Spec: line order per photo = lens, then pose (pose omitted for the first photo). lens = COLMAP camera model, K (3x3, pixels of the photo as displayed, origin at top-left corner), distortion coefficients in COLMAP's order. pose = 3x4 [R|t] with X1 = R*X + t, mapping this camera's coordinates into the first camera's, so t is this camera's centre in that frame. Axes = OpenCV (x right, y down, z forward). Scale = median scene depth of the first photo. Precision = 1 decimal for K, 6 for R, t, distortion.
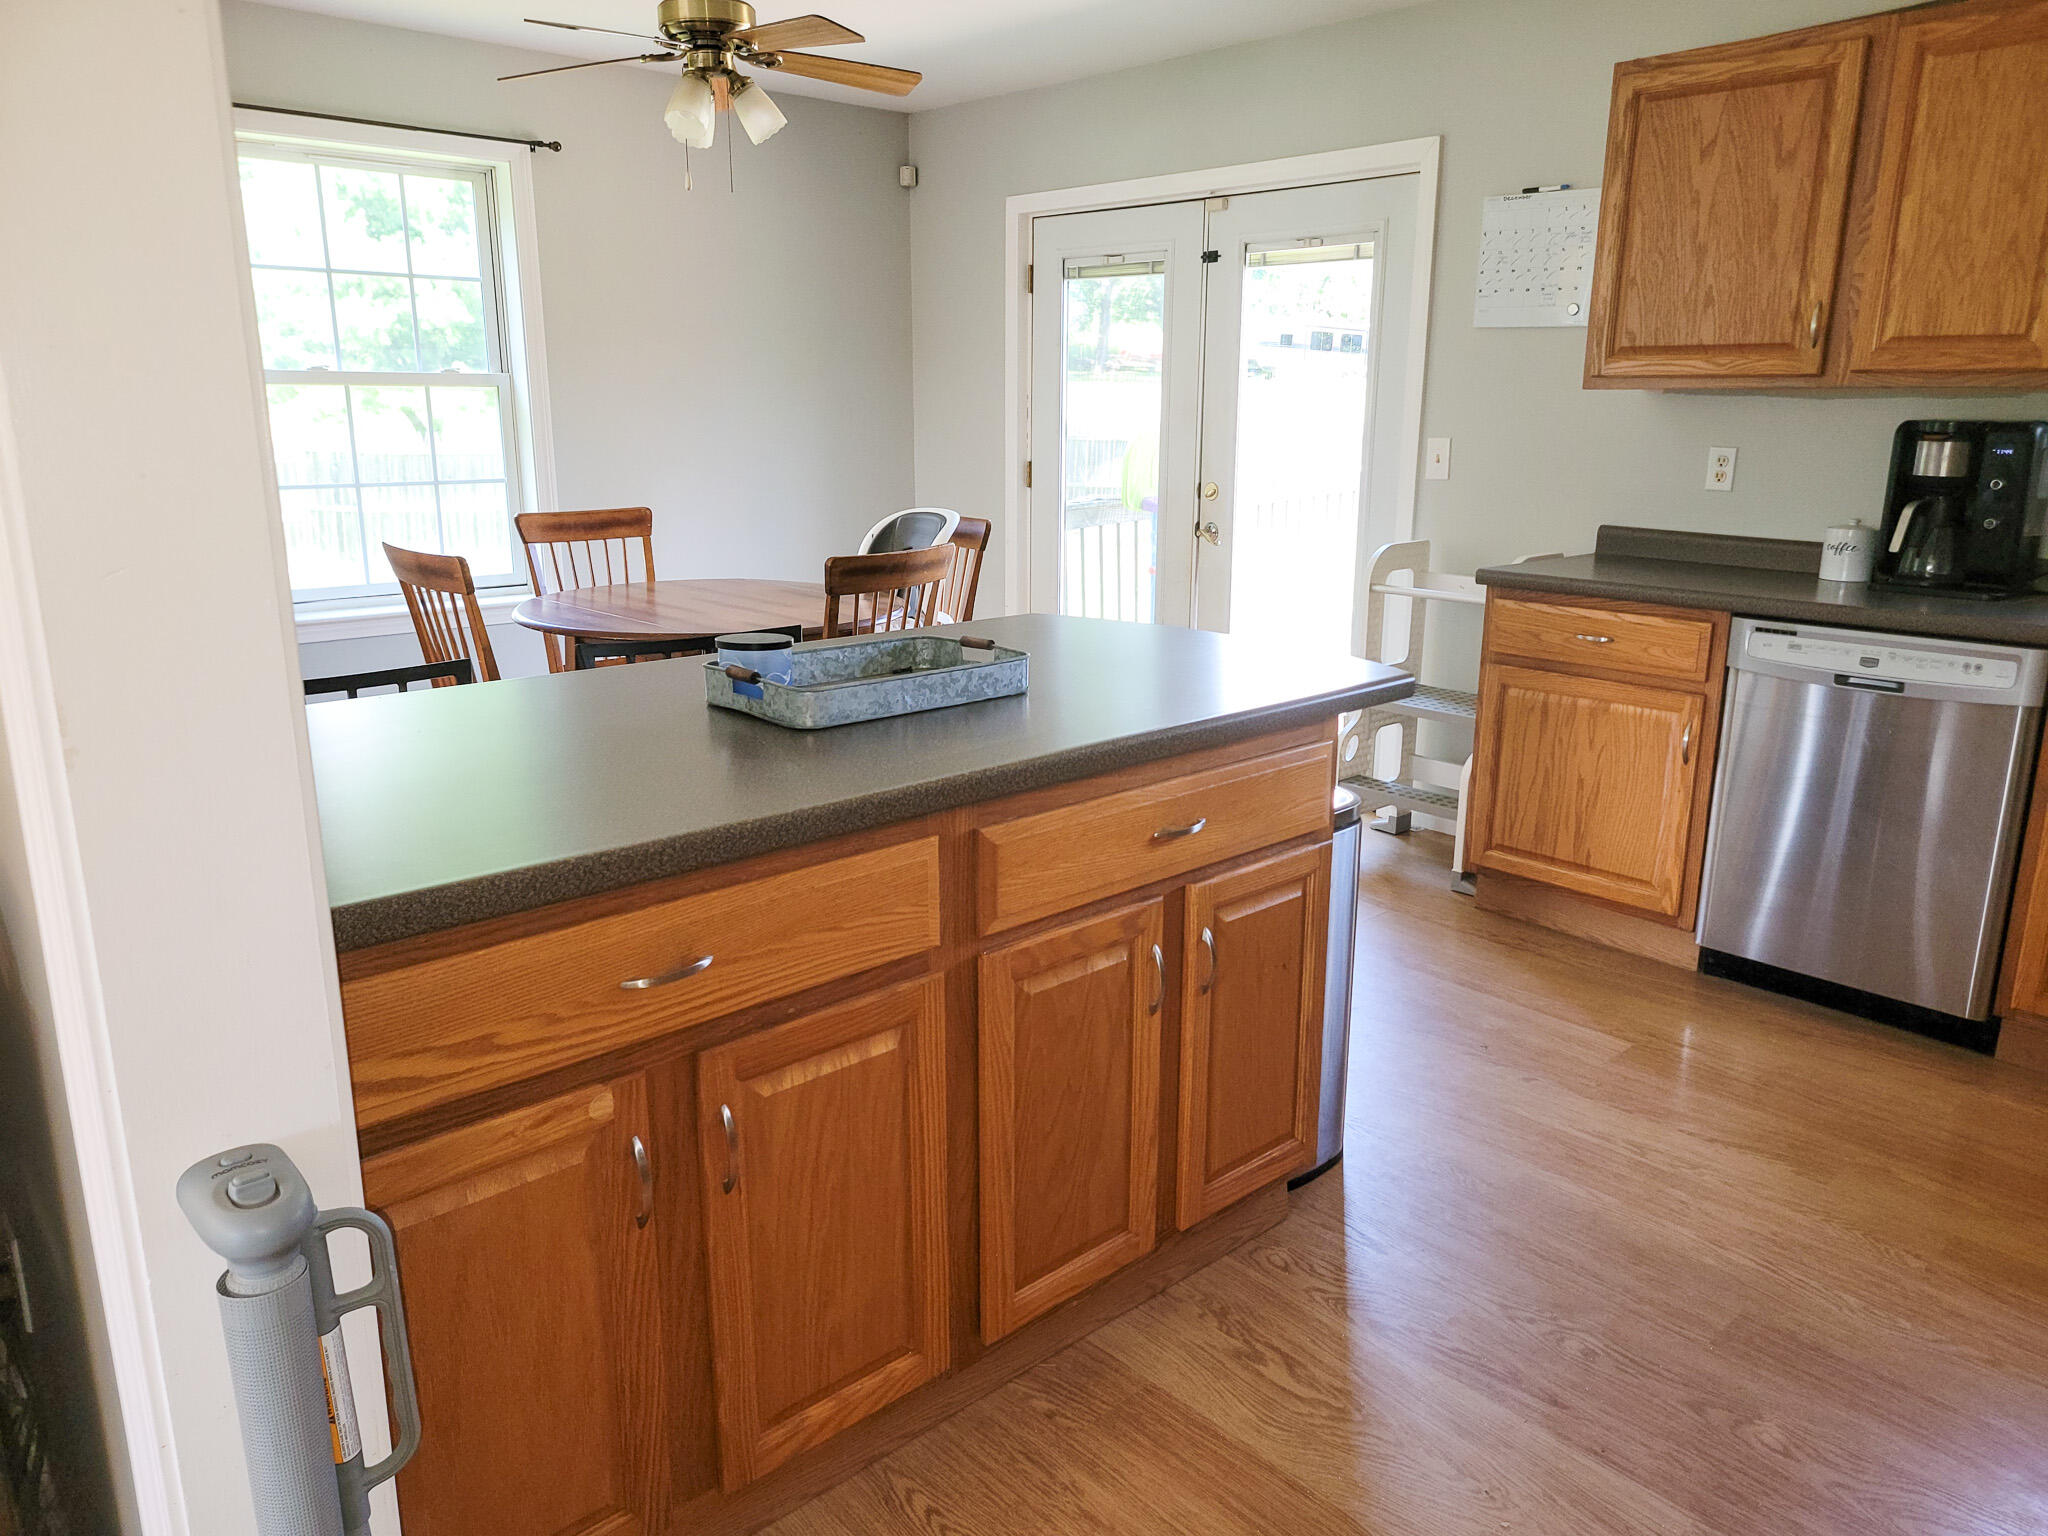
lens RADIAL K [[1449.0, 0, 1050.1], [0, 1449.0, 767.2], [0, 0, 1]] dist [0.036363, -0.018720]
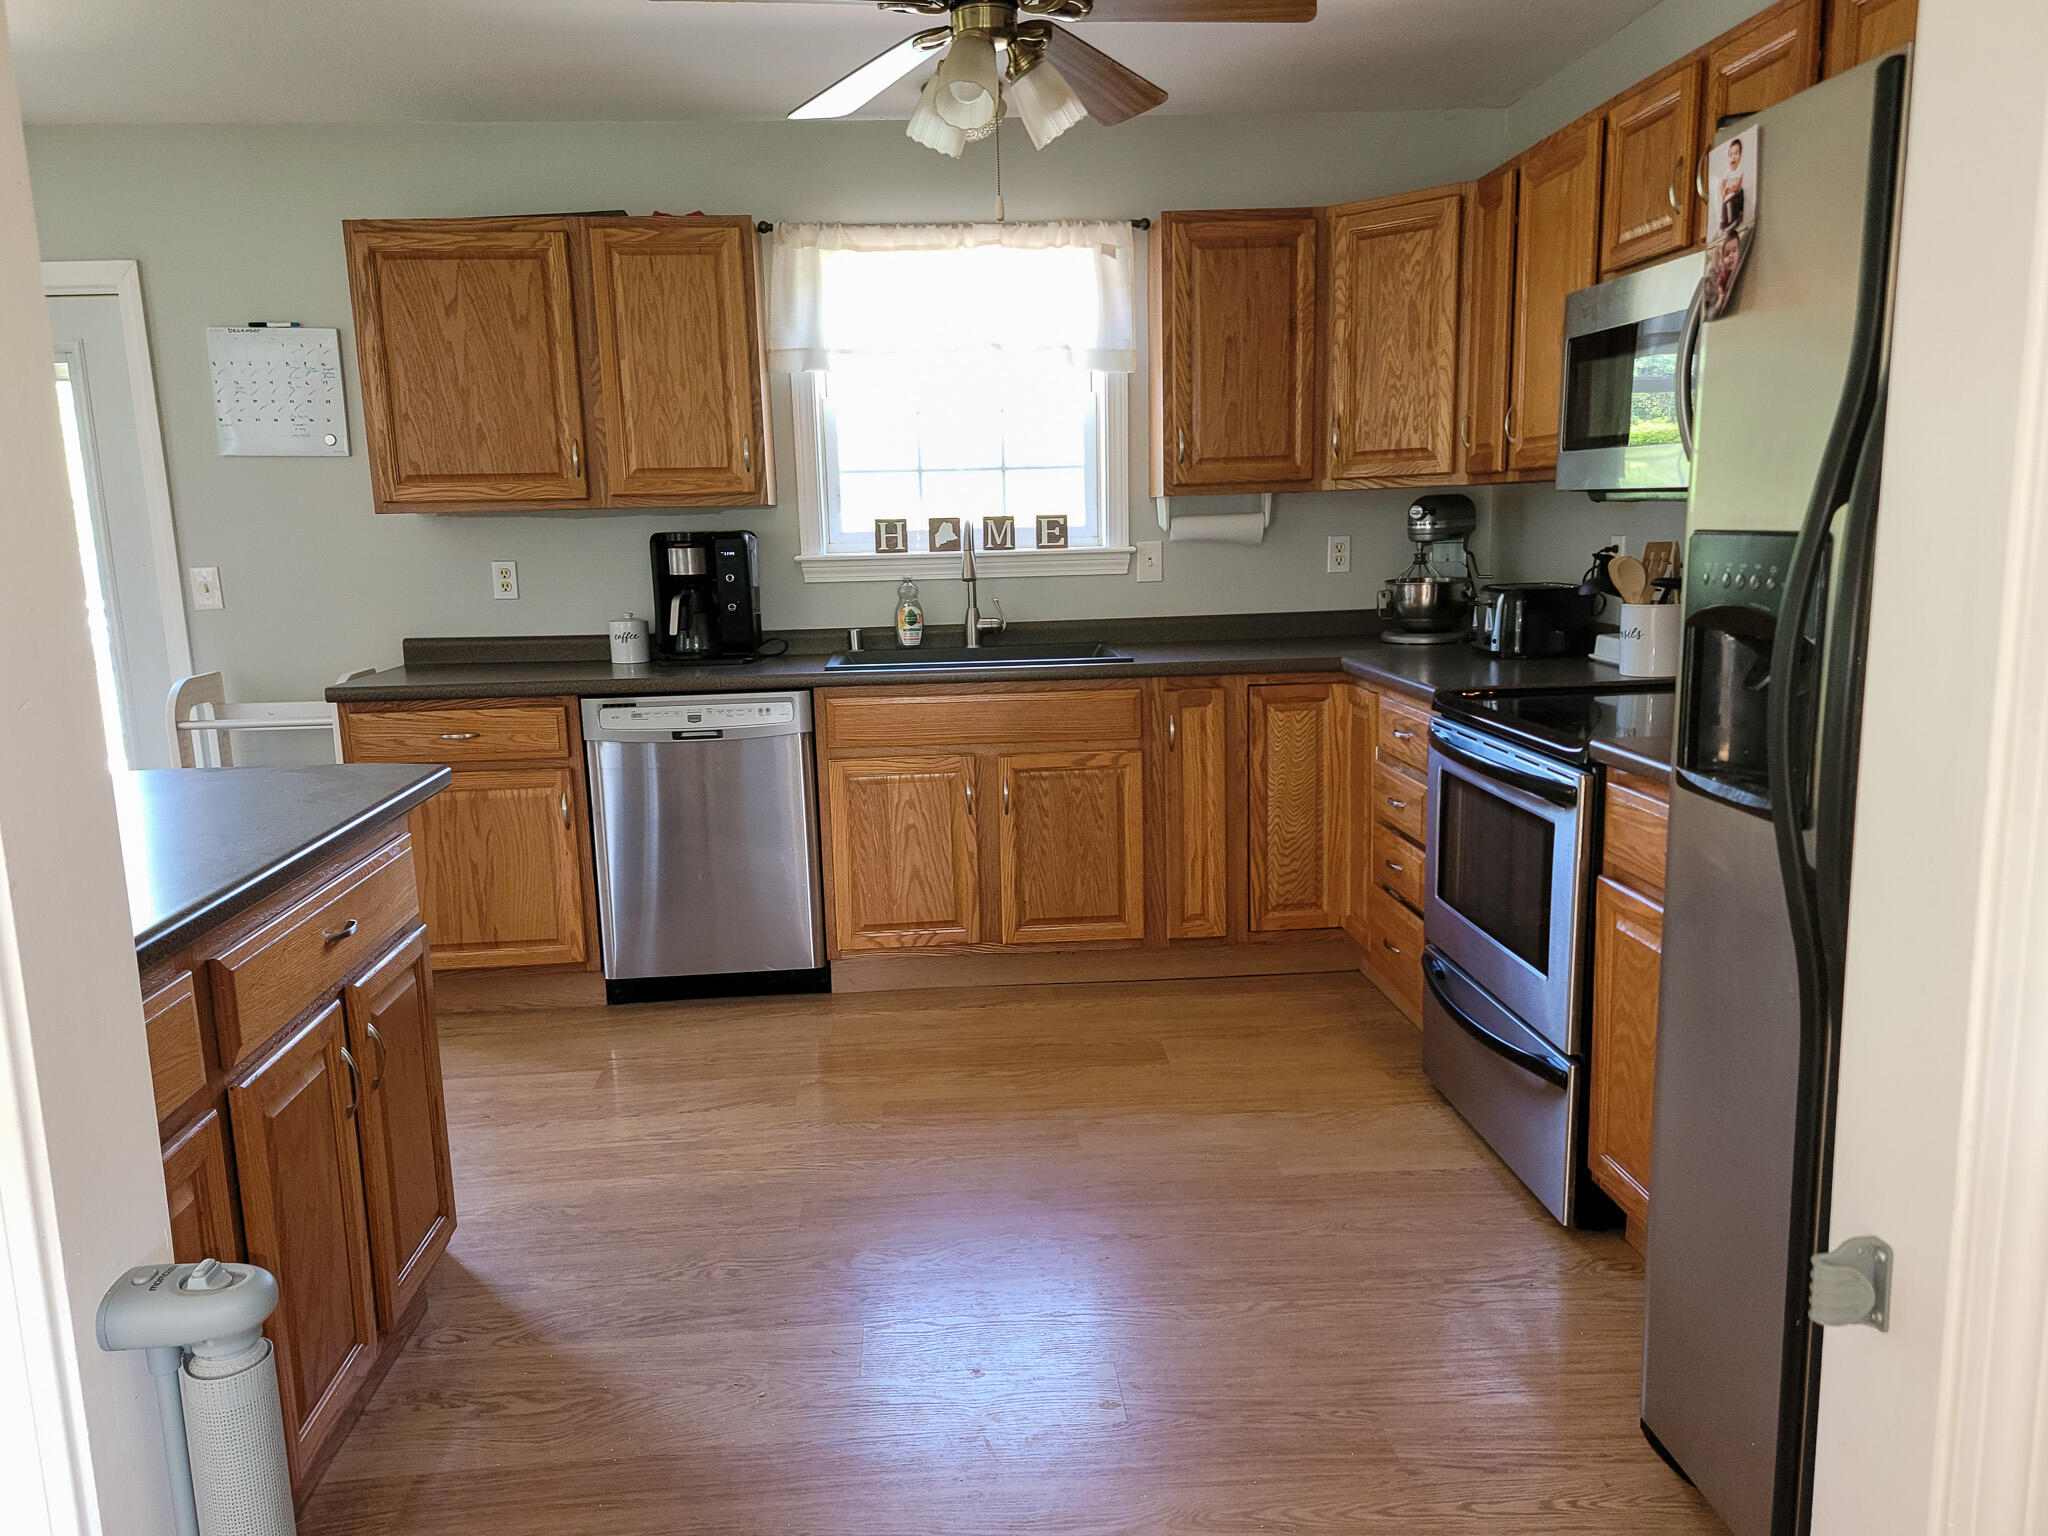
lens RADIAL K [[1497.1, 0, 1018.2], [0, 1497.1, 778.9], [0, 0, 1]] dist [0.079107, -0.059989]
pose [[0.630601, -0.163595, 0.758669, -0.231812], [0.224318, 0.974230, 0.023625, 0.010323], [-0.742983, 0.155285, 0.651048, -0.048734]]
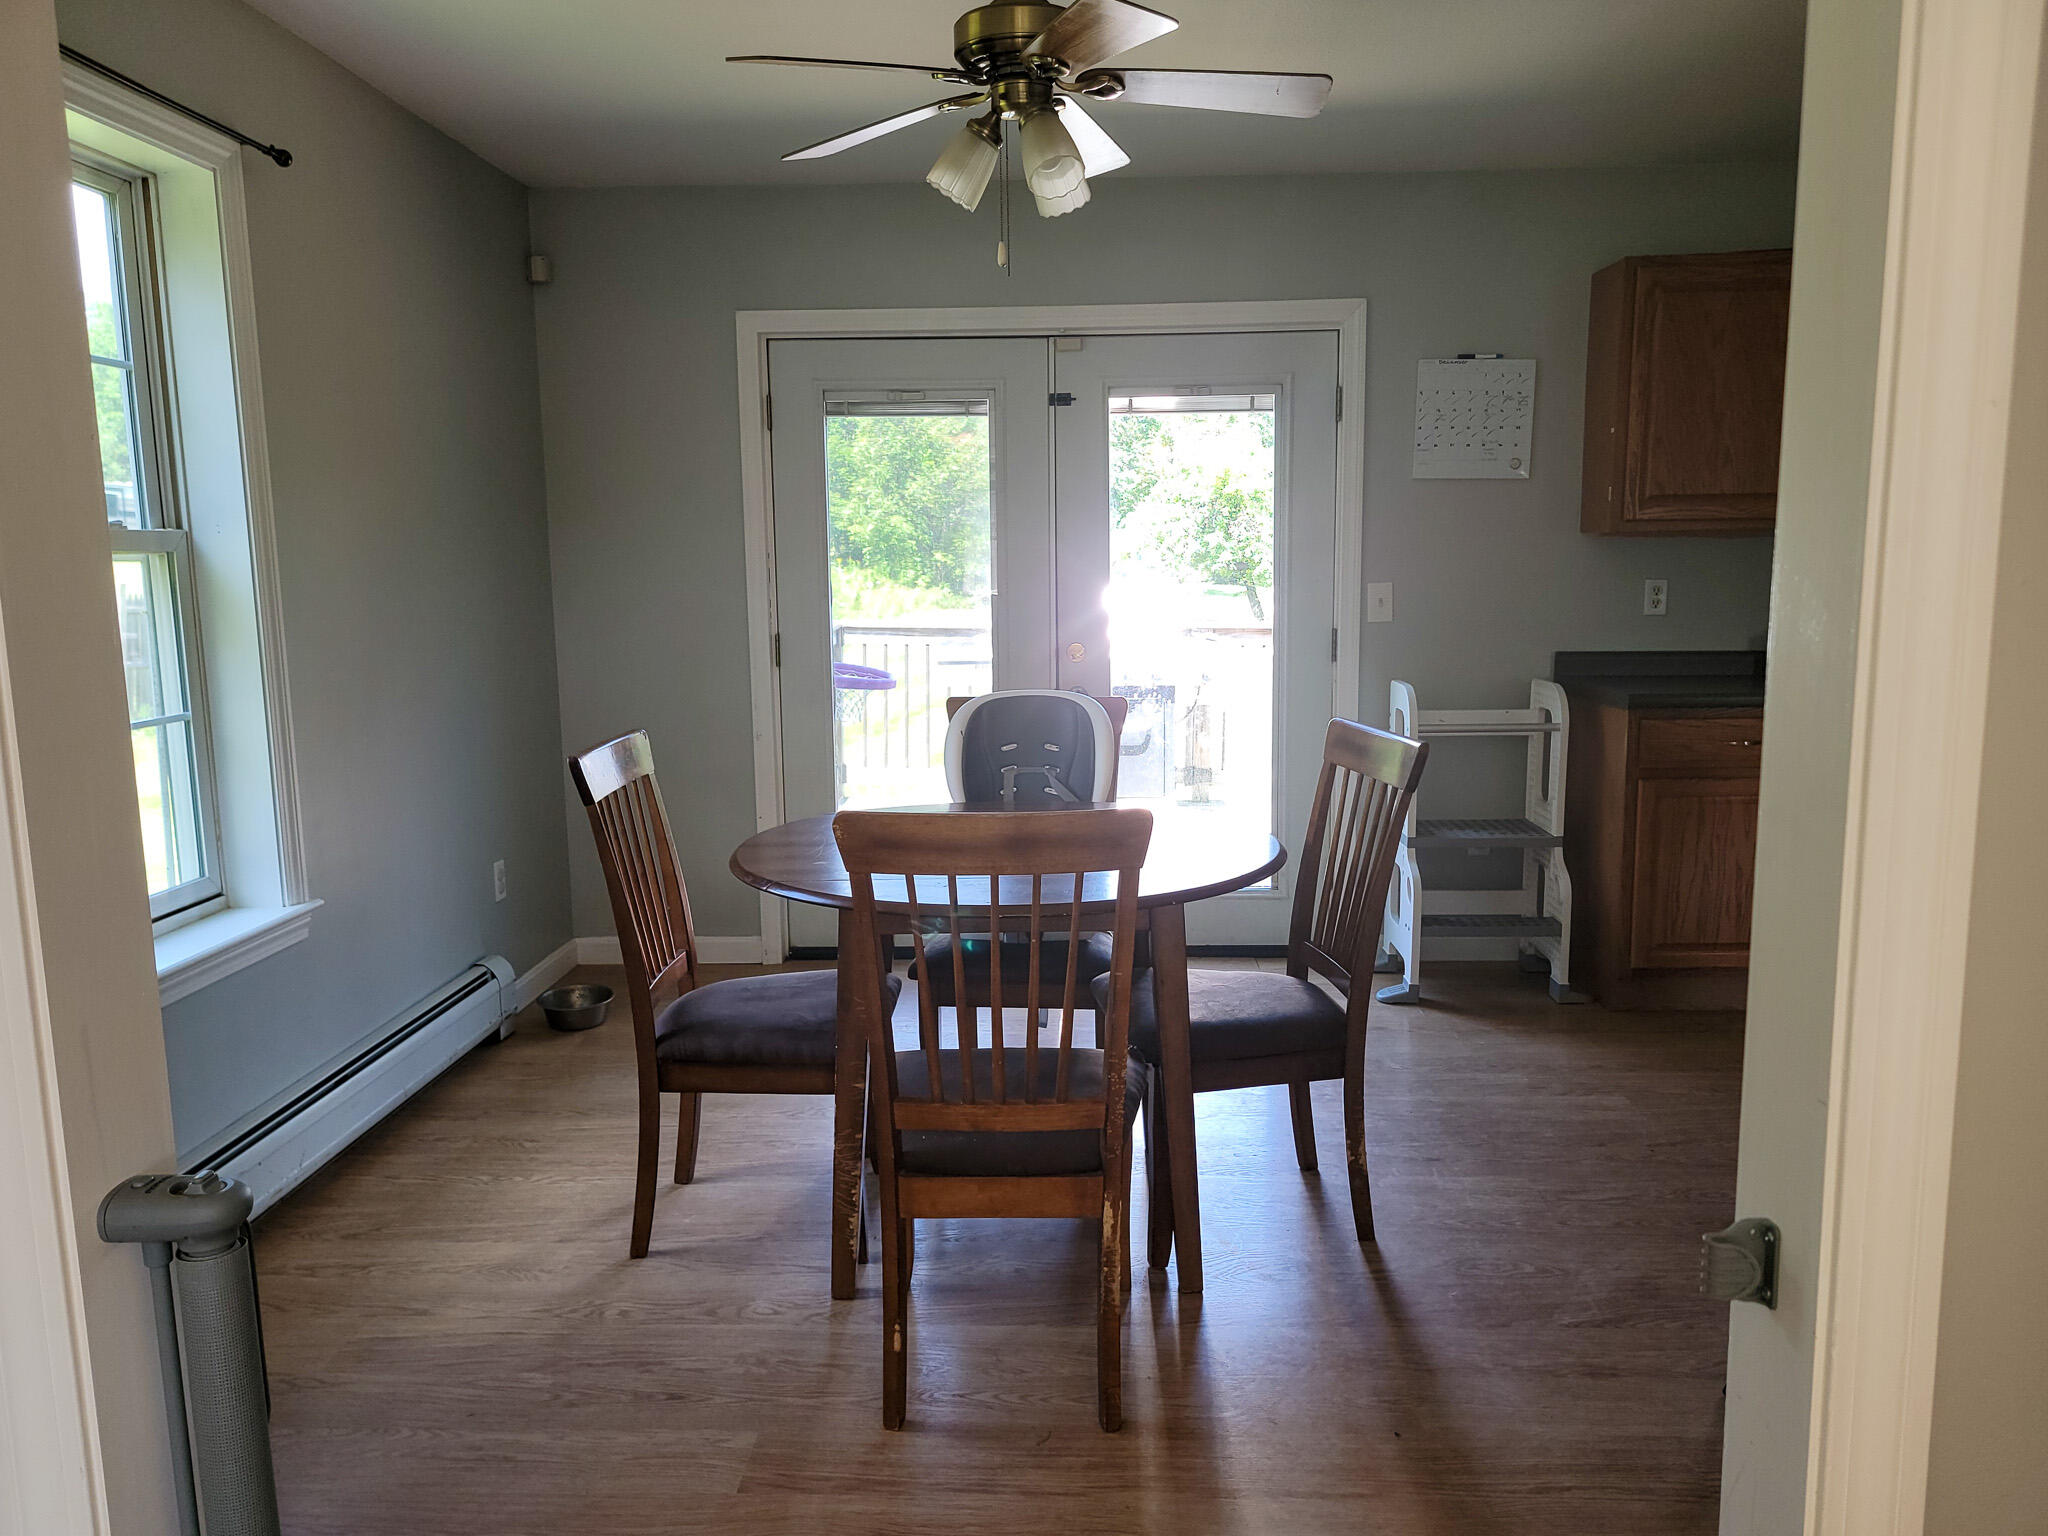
lens RADIAL K [[1472.6, 0, 1059.9], [0, 1472.6, 780.9], [0, 0, 1]] dist [0.051492, -0.055071]
pose [[0.694211, -0.127906, 0.708316, -0.829995], [0.198224, 0.980004, -0.017311, -0.146448], [-0.691938, 0.152423, 0.705683, 0.558233]]
